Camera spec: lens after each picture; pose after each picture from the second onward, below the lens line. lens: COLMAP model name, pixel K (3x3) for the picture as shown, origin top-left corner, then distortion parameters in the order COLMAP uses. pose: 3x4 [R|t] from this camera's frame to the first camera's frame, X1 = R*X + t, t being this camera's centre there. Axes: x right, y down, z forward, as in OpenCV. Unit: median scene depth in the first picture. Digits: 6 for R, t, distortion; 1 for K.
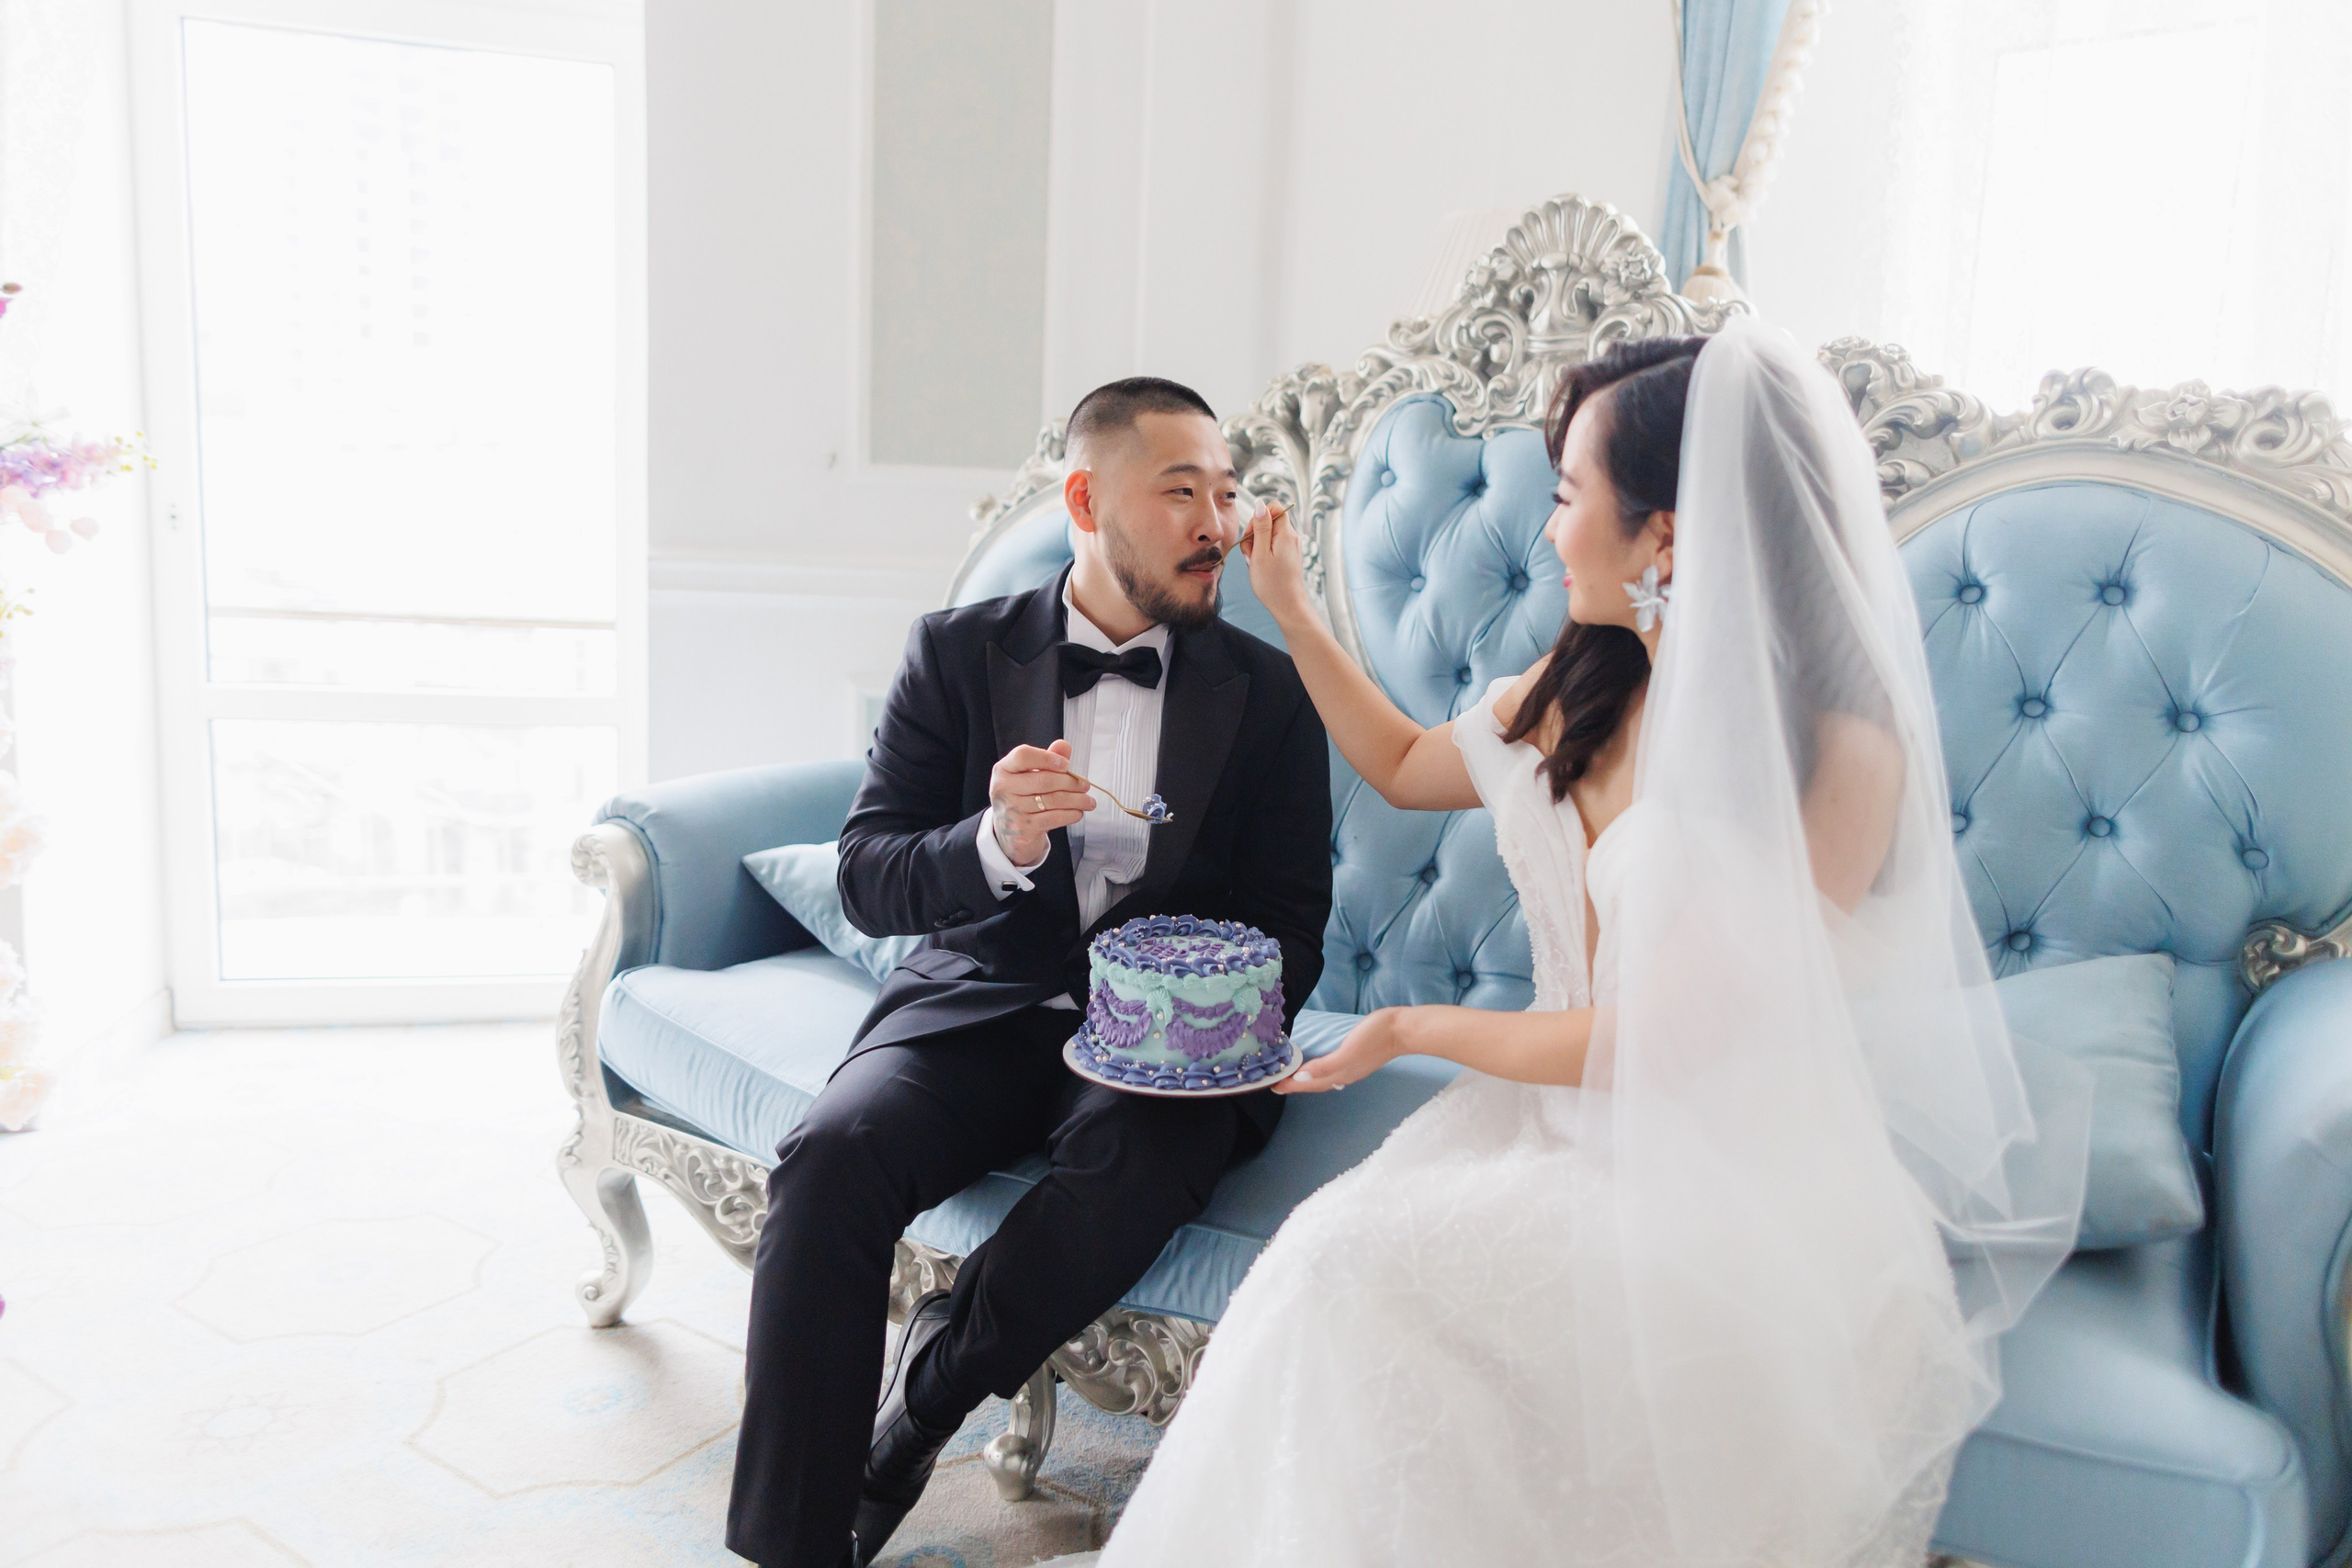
lens RADIAL K [[1605.0, 0, 1176.3], [0, 1605.0, 770.7], [0, 0, 1]] dist [0.025520, -0.014940]
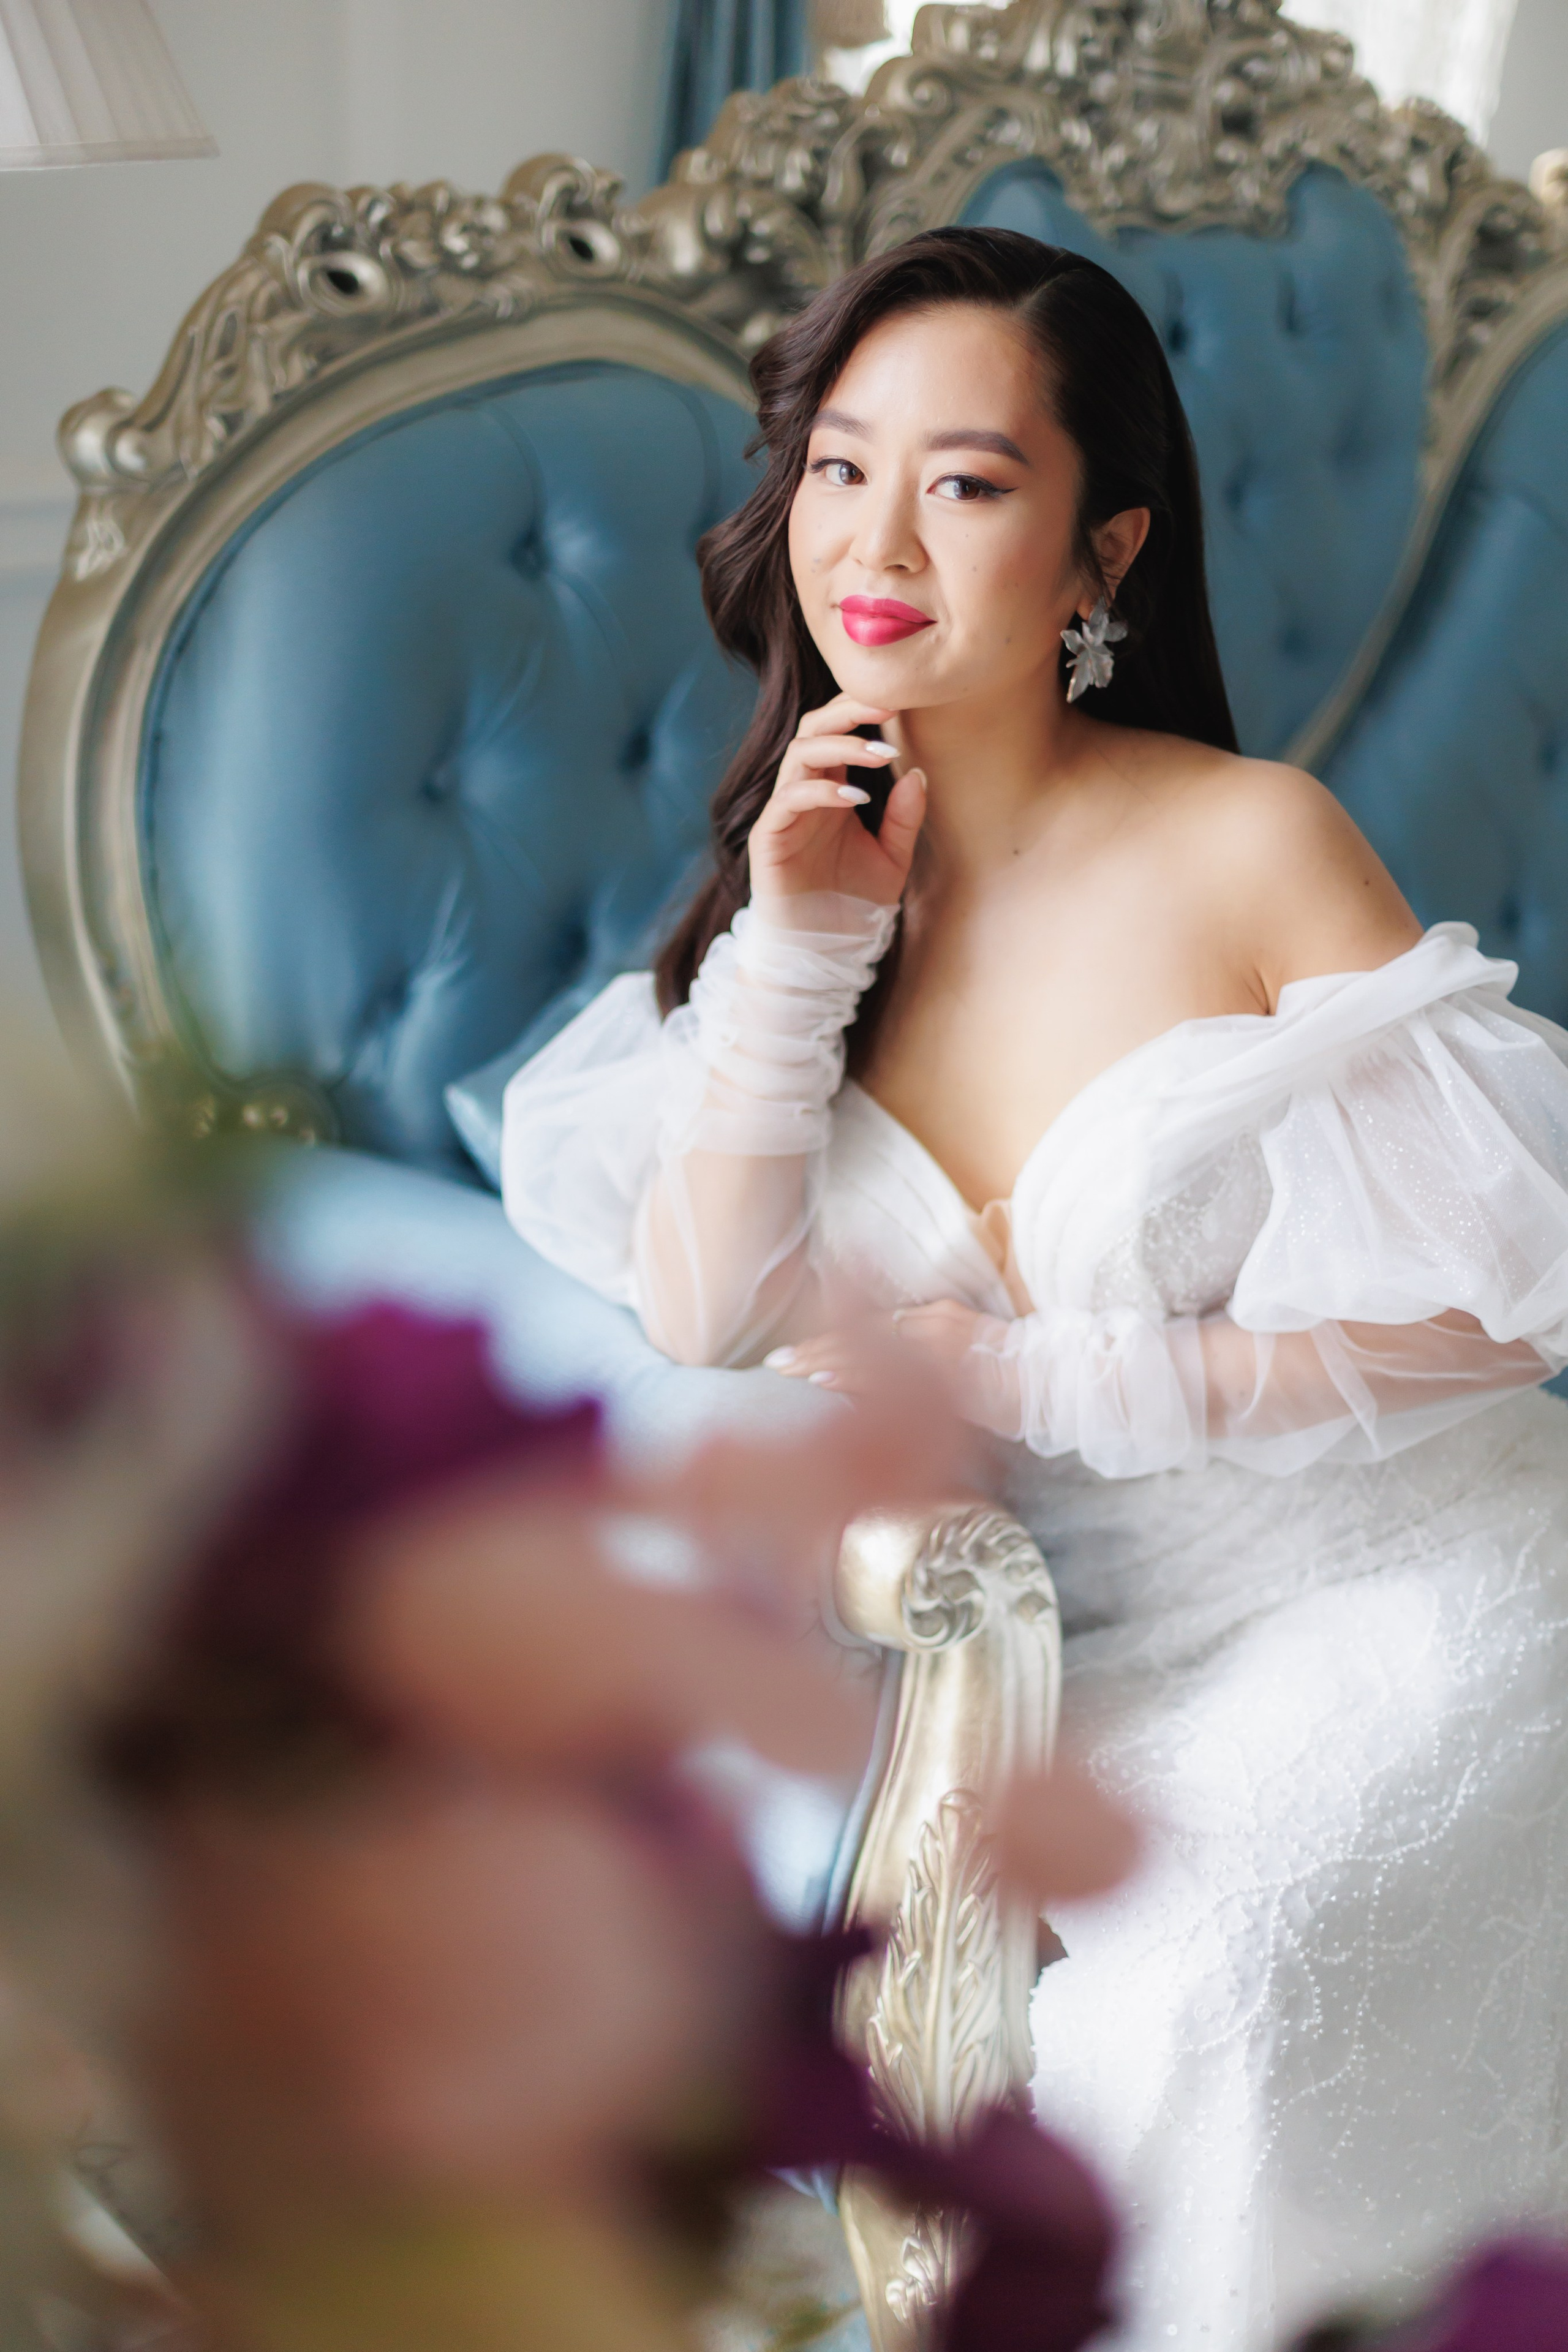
lens RADIAL K [[3406.1, 0, 772.8], [0, 3406.1, 1076.8], [0, 0, 1]] dist [-0.007700, 0.000000]
pose [[0.244080, -0.284756, 0.927005, -1.052382], [0.120909, 0.957394, 0.262255, -0.260421], [-0.962188, 0.048072, 0.268110, 0.826382]]
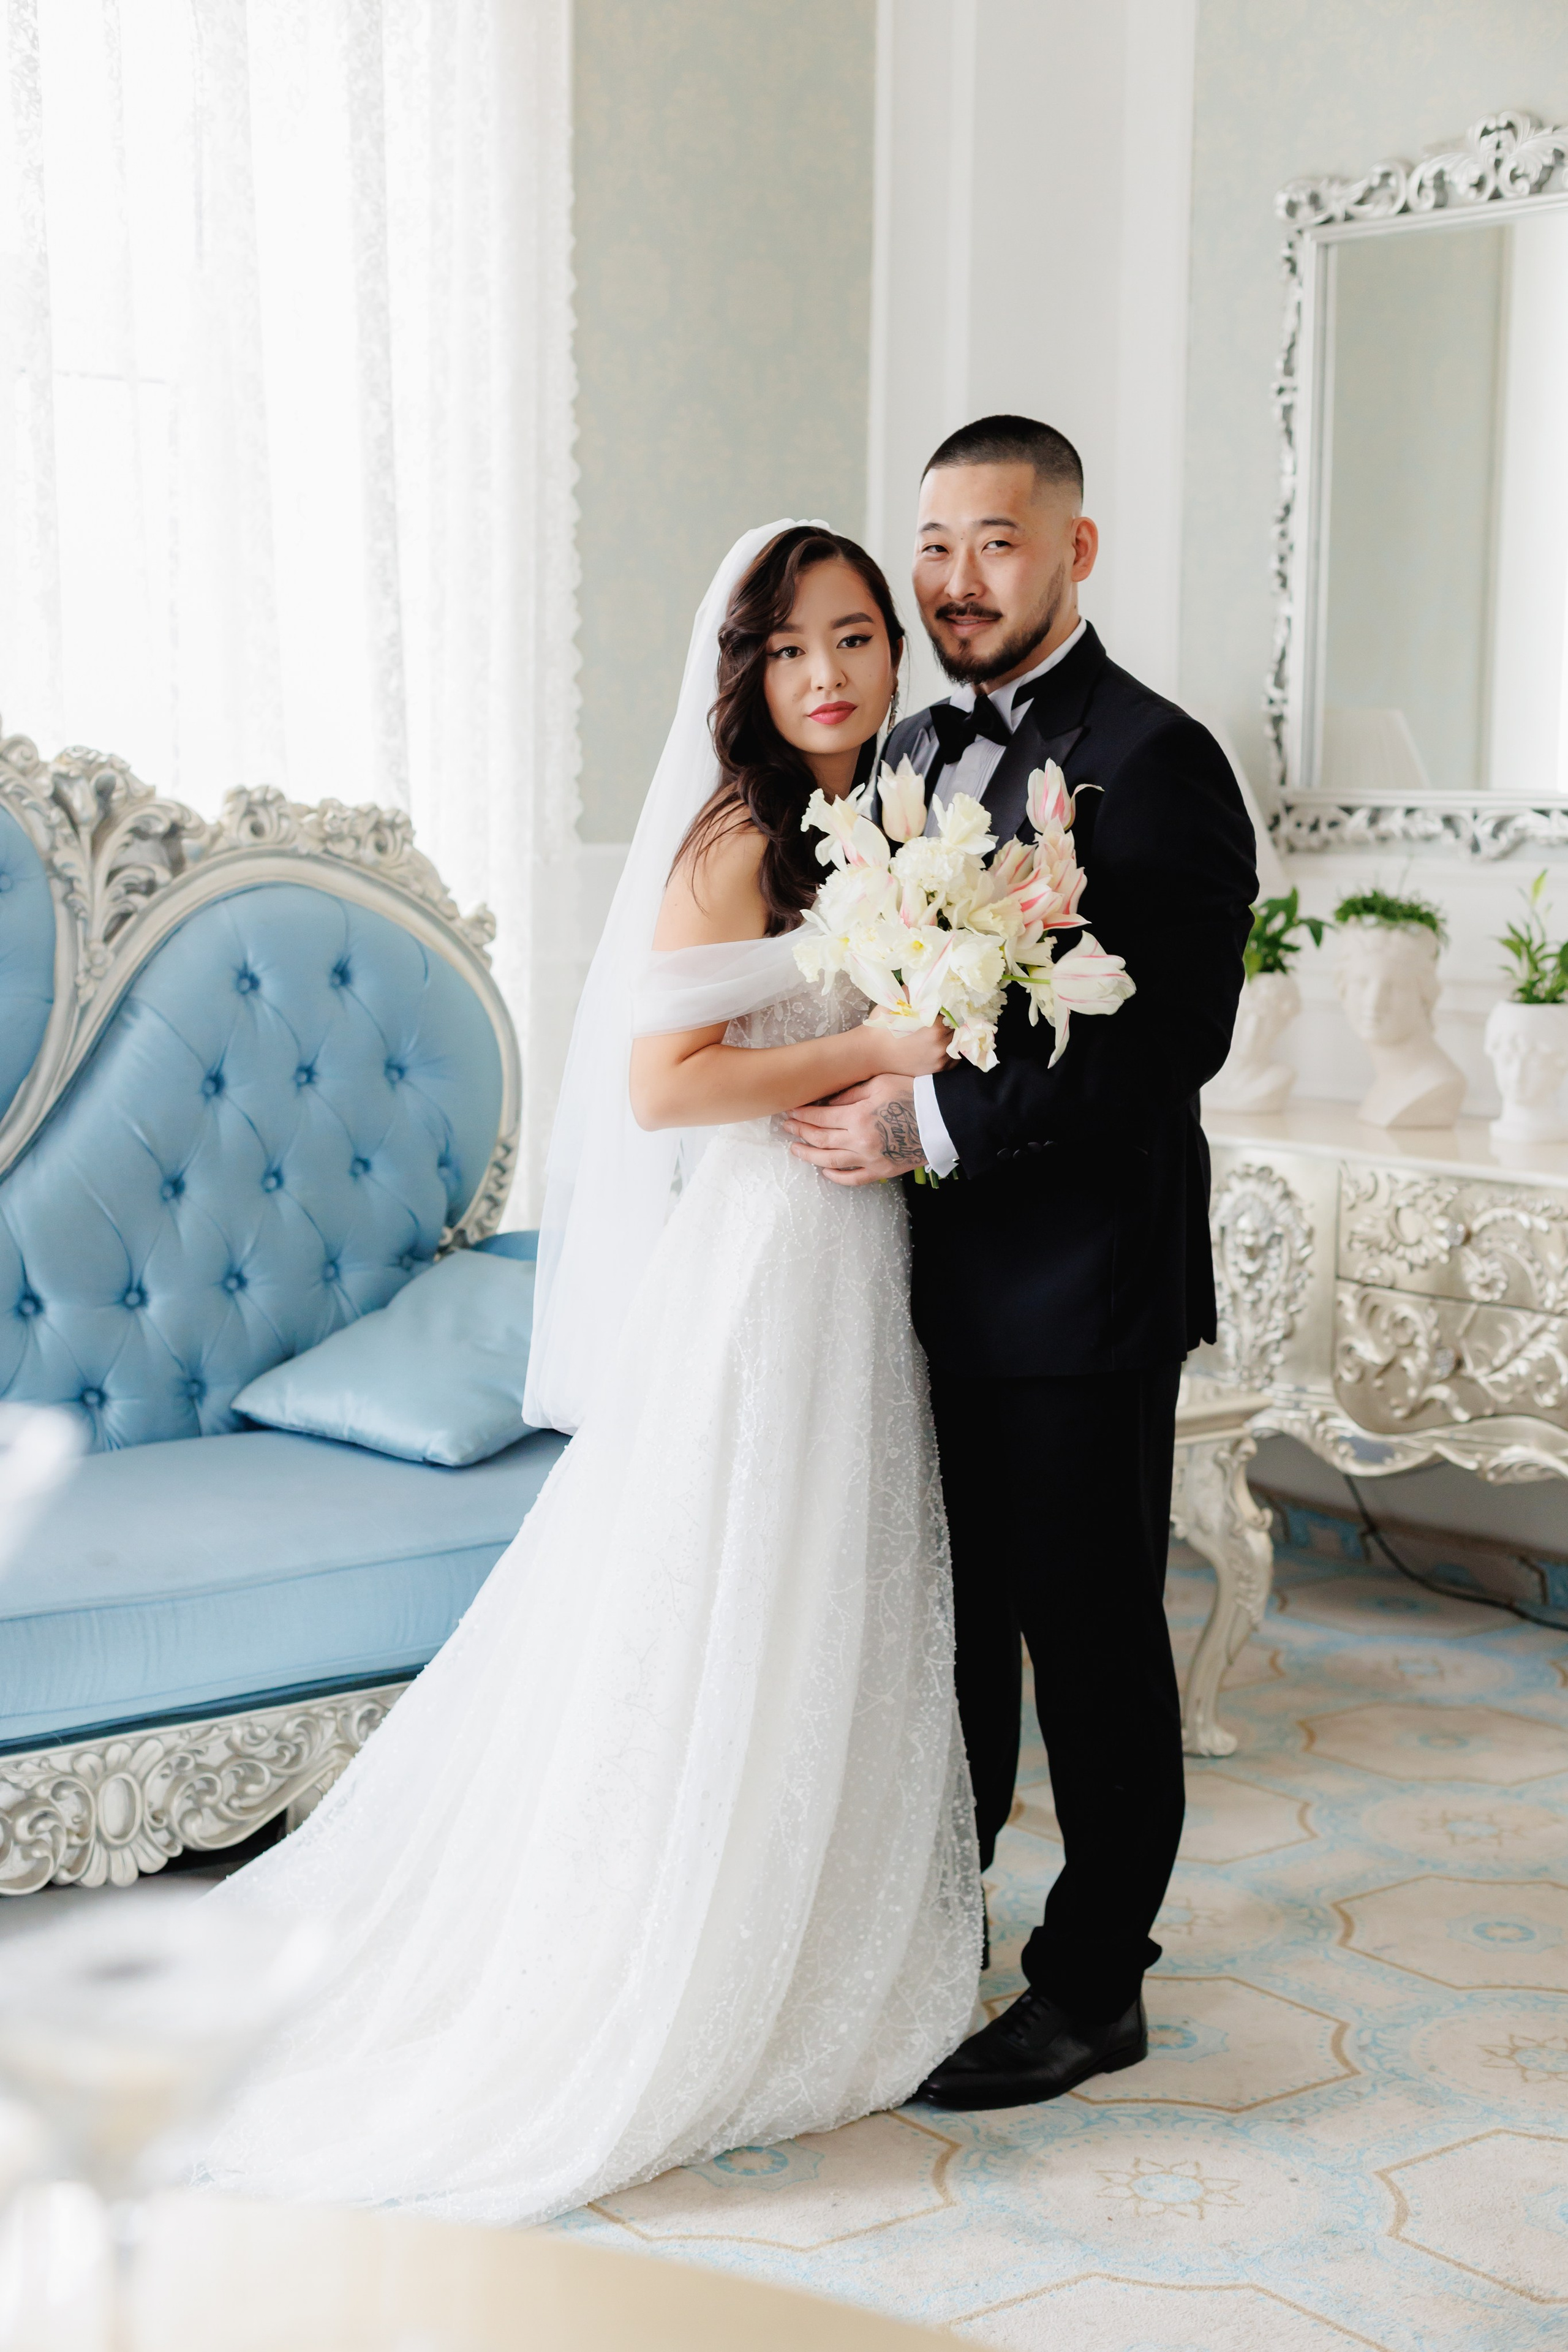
lens RADIAL K [[3406.1, 0, 772.6], [0, 3406.1, 1177.6], [0, 0, 1]] dist [-0.007700, 0.000000]
pose [[0.320842, -0.145725, 0.935855, -1.432779], [0.120945, 0.986307, 0.112118, -0.171253], [-0.939379, 0.077215, 0.334073, -0.130063]]
